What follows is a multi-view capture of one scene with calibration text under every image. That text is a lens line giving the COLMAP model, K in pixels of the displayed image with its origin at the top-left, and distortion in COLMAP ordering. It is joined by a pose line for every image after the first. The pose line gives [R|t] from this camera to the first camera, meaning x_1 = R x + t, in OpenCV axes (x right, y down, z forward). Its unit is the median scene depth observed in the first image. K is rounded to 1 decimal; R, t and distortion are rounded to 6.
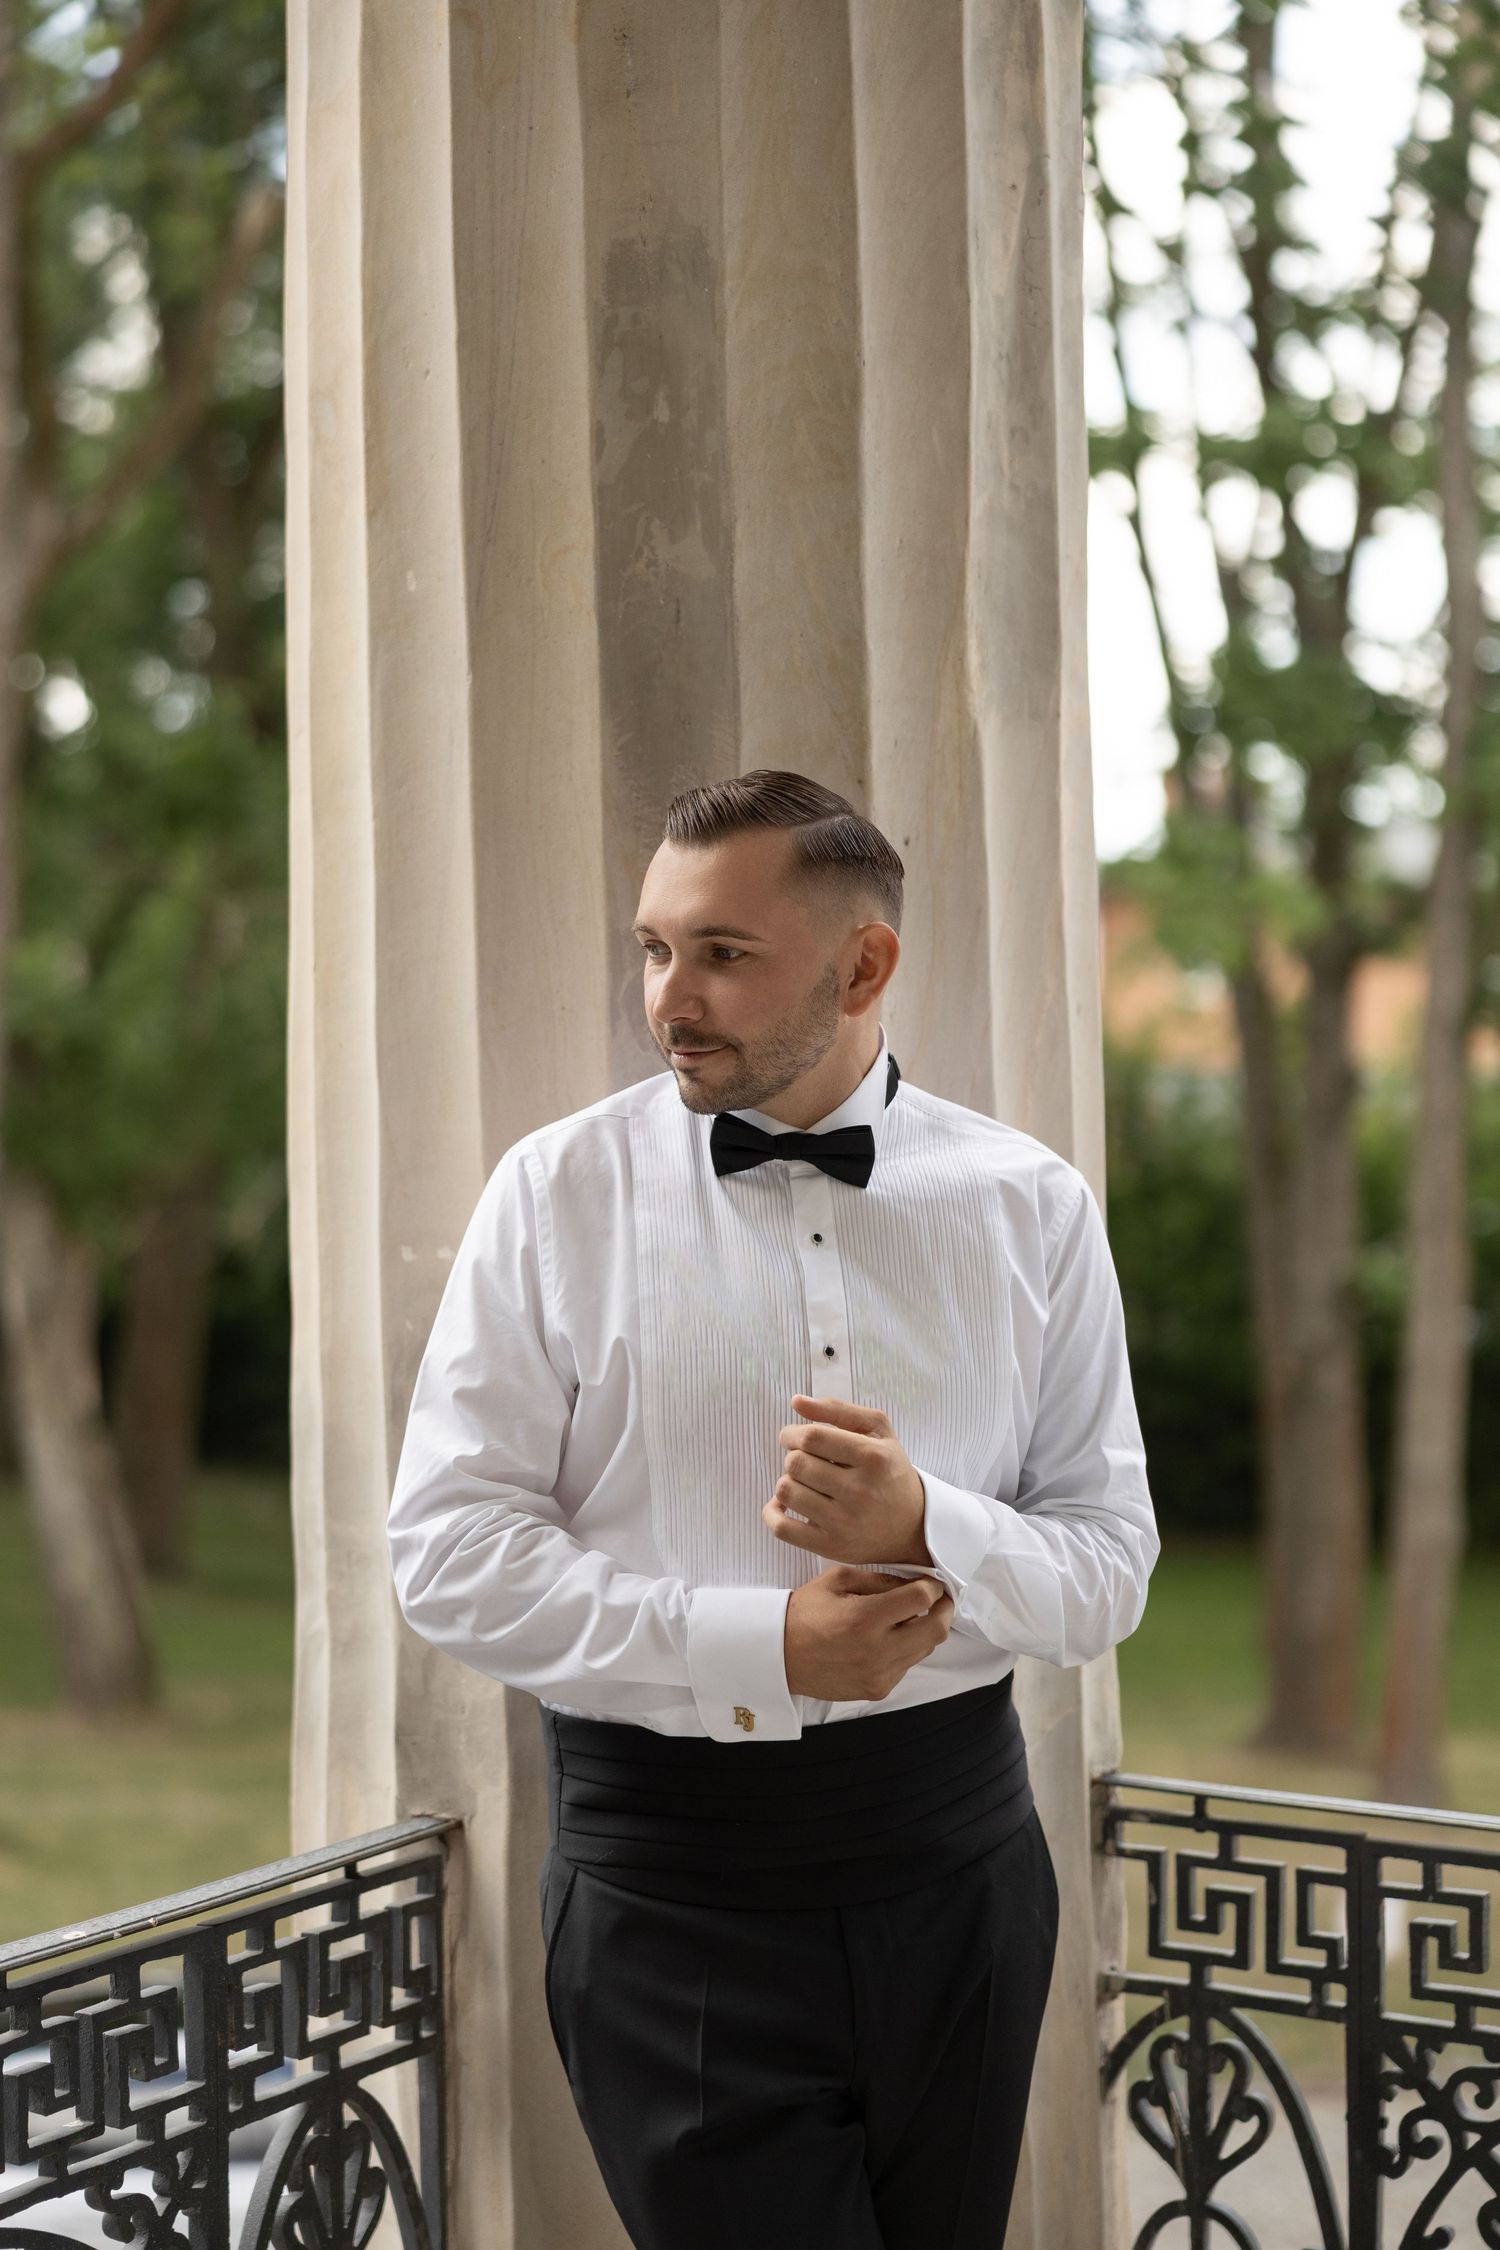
lens RADIAL K [[4296.6, 0, 692.0], [0, 4296.6, 1138.5], [0, 0, 1]] dist [-0.000054, 0.208340]
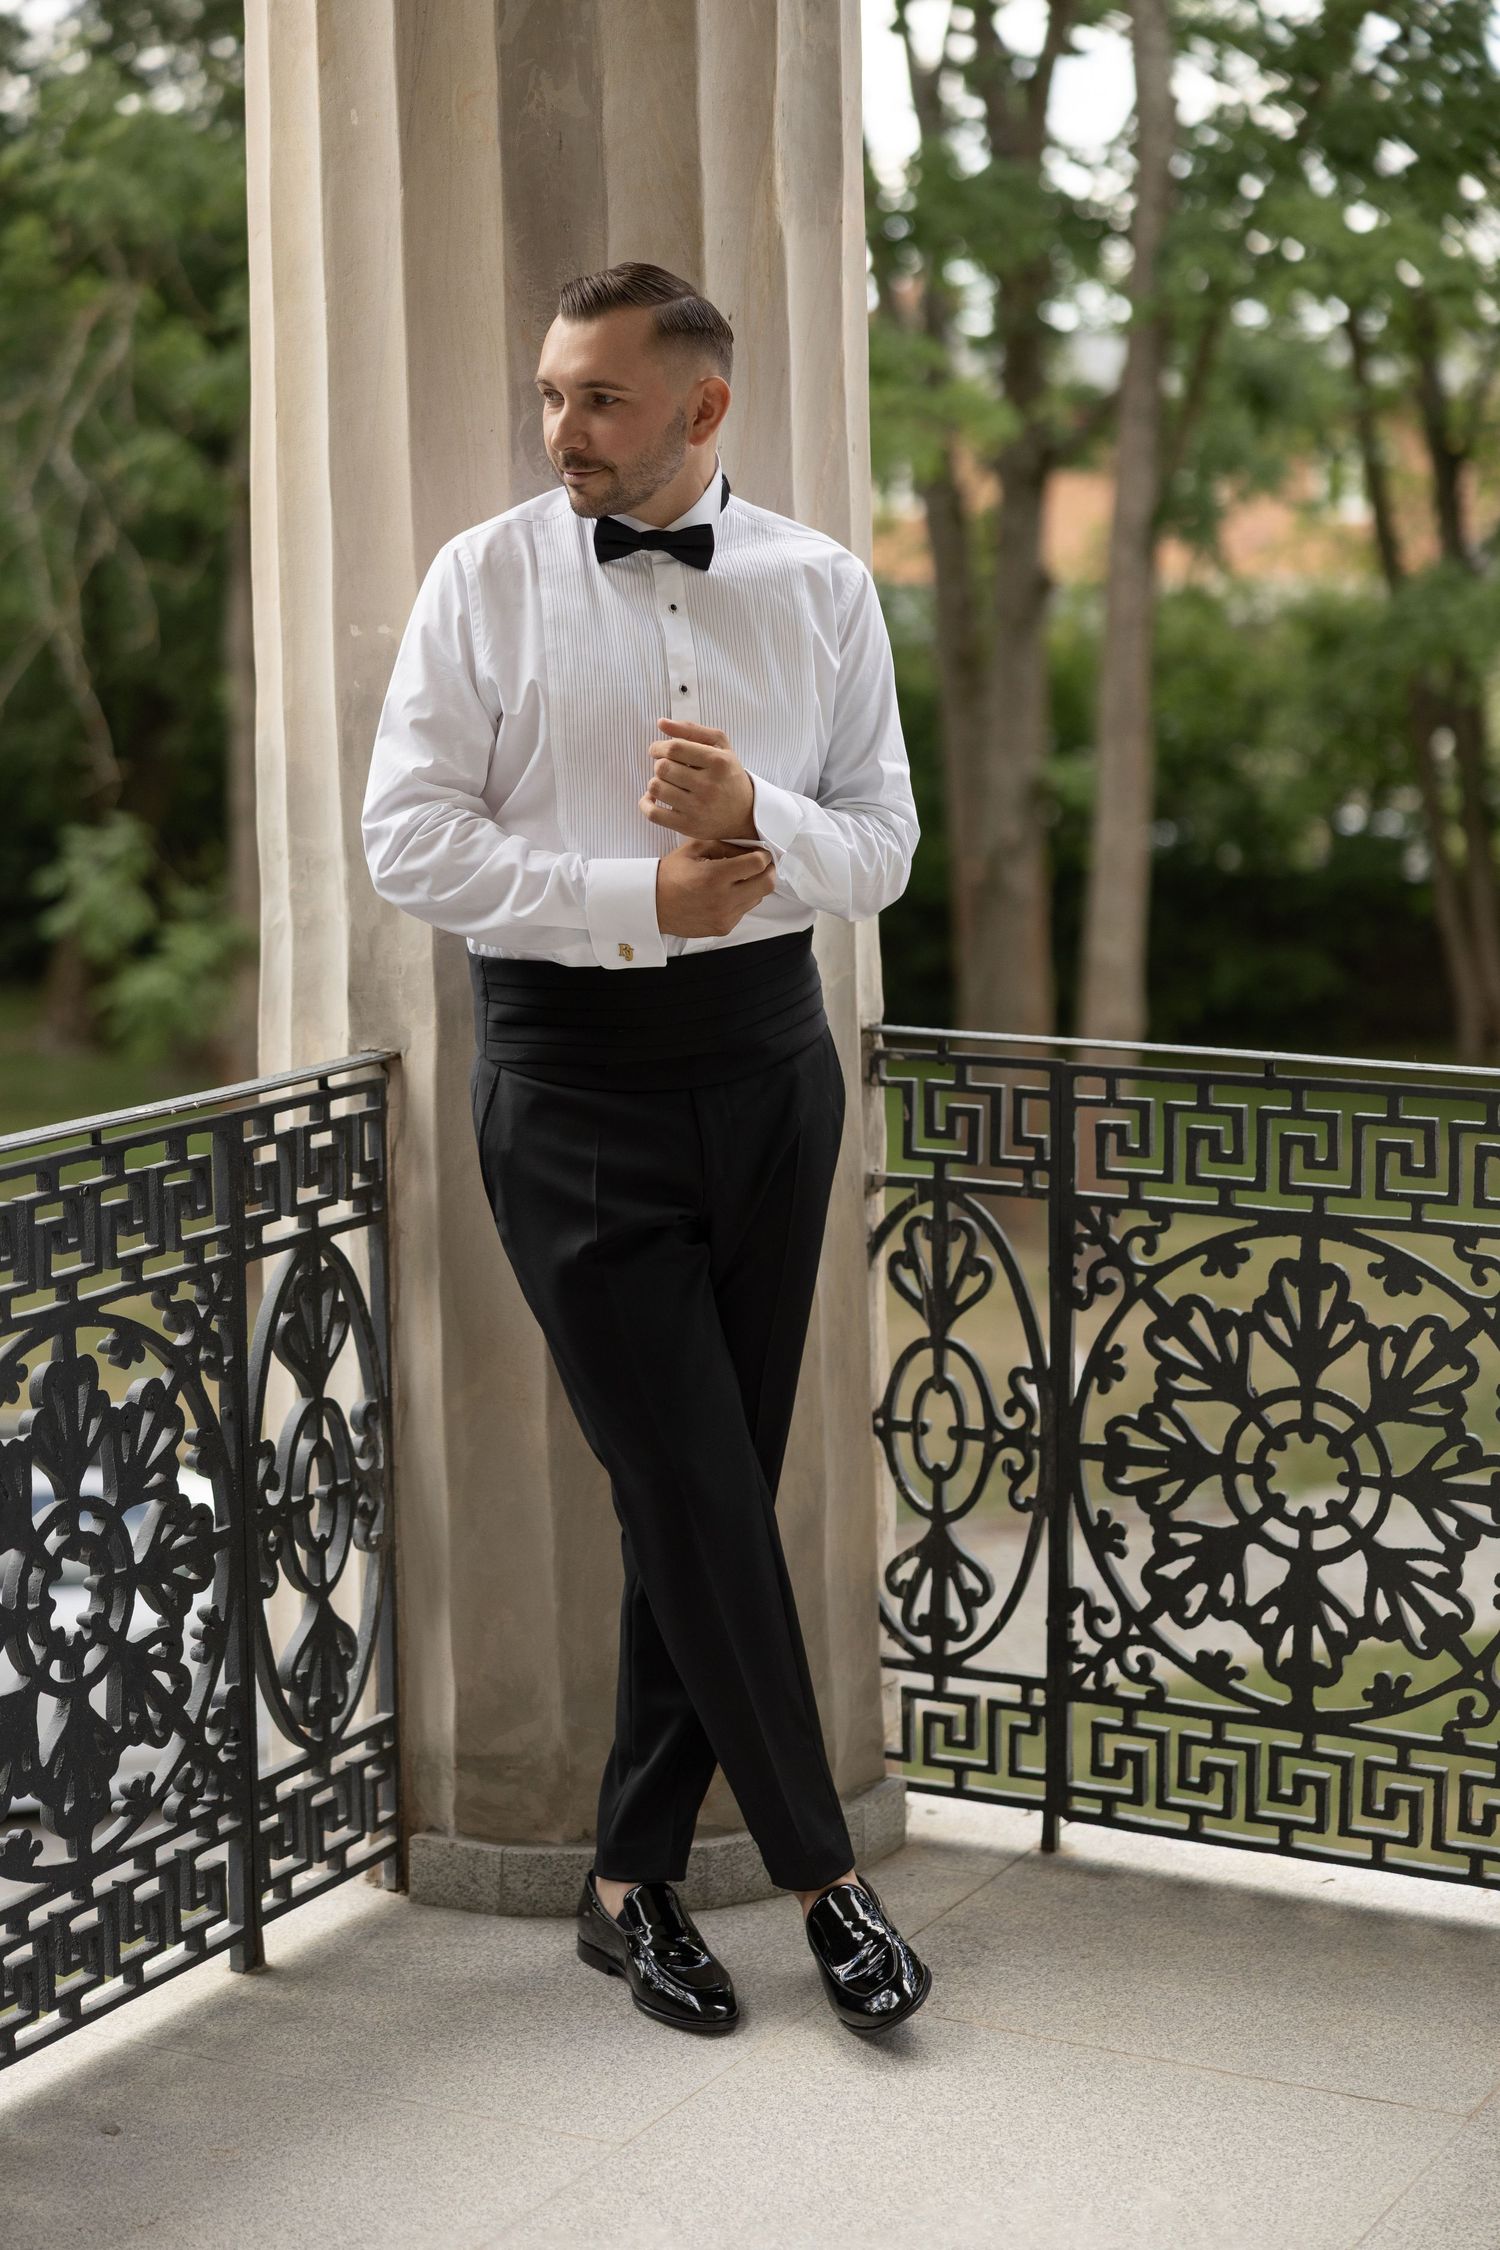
lens RADIAL K [[4334.3, 0, 625.4], [0, 4334.3, 1092.0], [0, 0, 1]] dist [0.020695, 0.084093]
pose [[0.998307, -0.009268, 0.057416, -0.063289], [0.003480, 0.994972, 0.100097, 0.036213], [-0.058055, -0.099727, 0.993320, -0.369476]]
